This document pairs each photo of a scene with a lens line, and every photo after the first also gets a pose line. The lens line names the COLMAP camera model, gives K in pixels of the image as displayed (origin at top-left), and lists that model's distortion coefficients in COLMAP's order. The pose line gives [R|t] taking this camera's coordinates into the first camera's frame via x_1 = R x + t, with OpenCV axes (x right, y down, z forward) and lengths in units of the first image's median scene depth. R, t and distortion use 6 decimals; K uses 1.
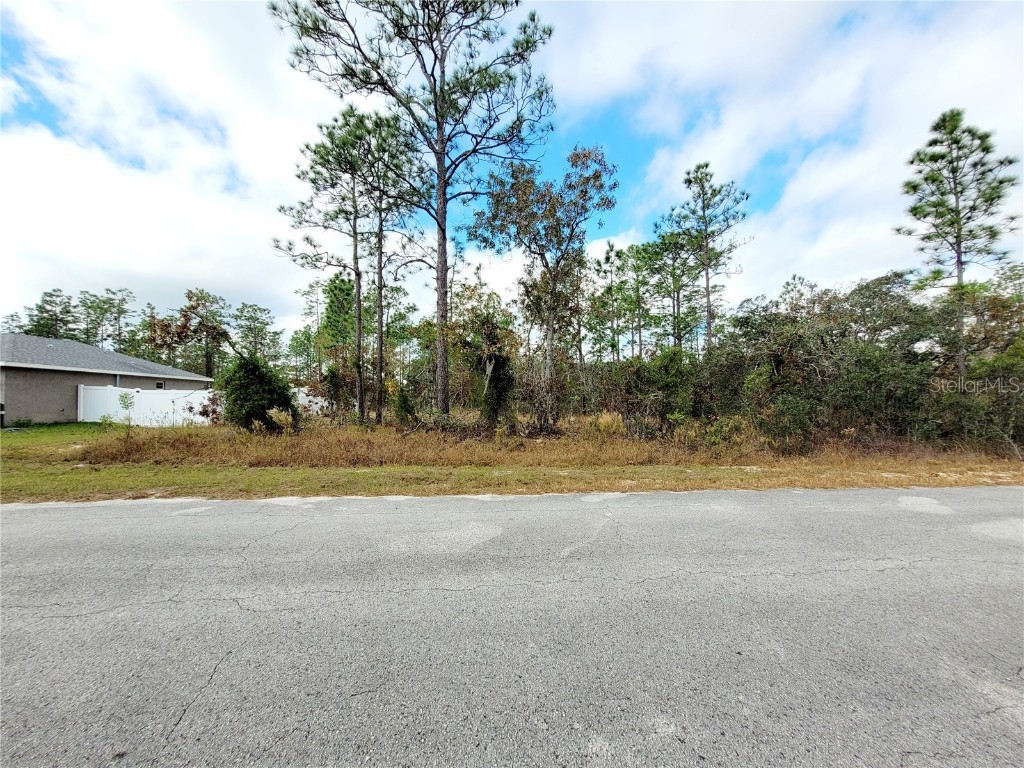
lens RADIAL K [[406.0, 0, 510.5], [0, 406.0, 380.4], [0, 0, 1]] dist [0.001926, -0.003276]
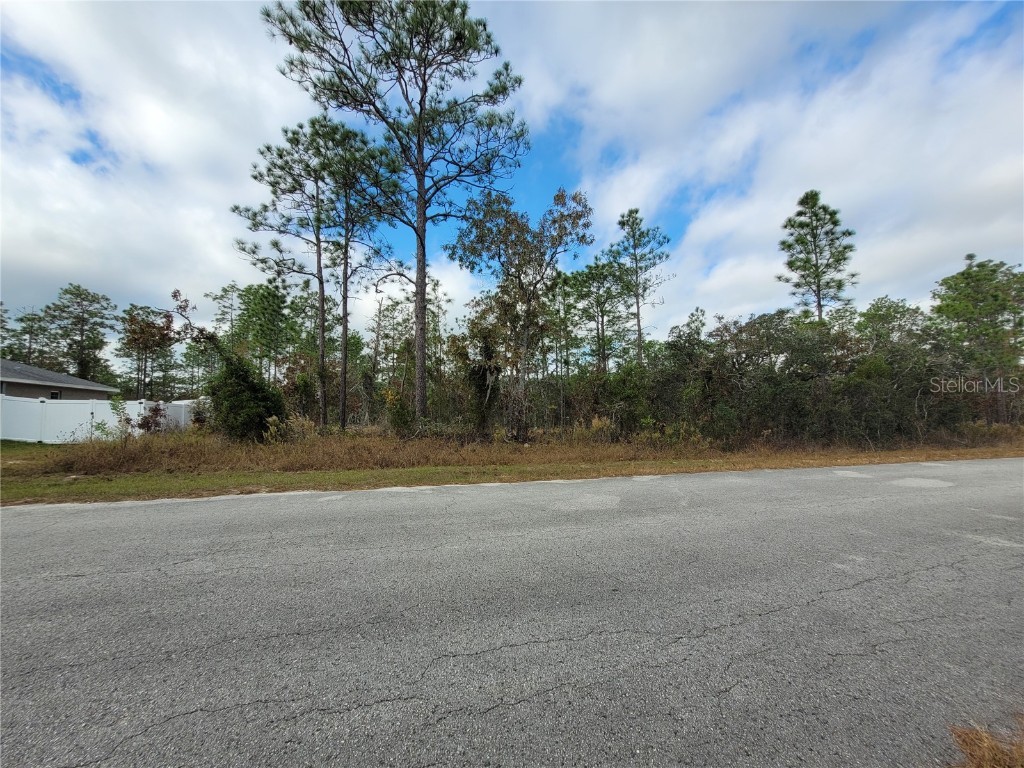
lens RADIAL K [[406.0, 0, 508.4], [0, 406.0, 379.0], [0, 0, 1]] dist [0.001926, -0.003276]
pose [[0.975021, 0.016432, 0.221502, -0.157880], [-0.006098, 0.998864, -0.047257, 0.014841], [-0.222027, 0.044726, 0.974014, -0.046894]]
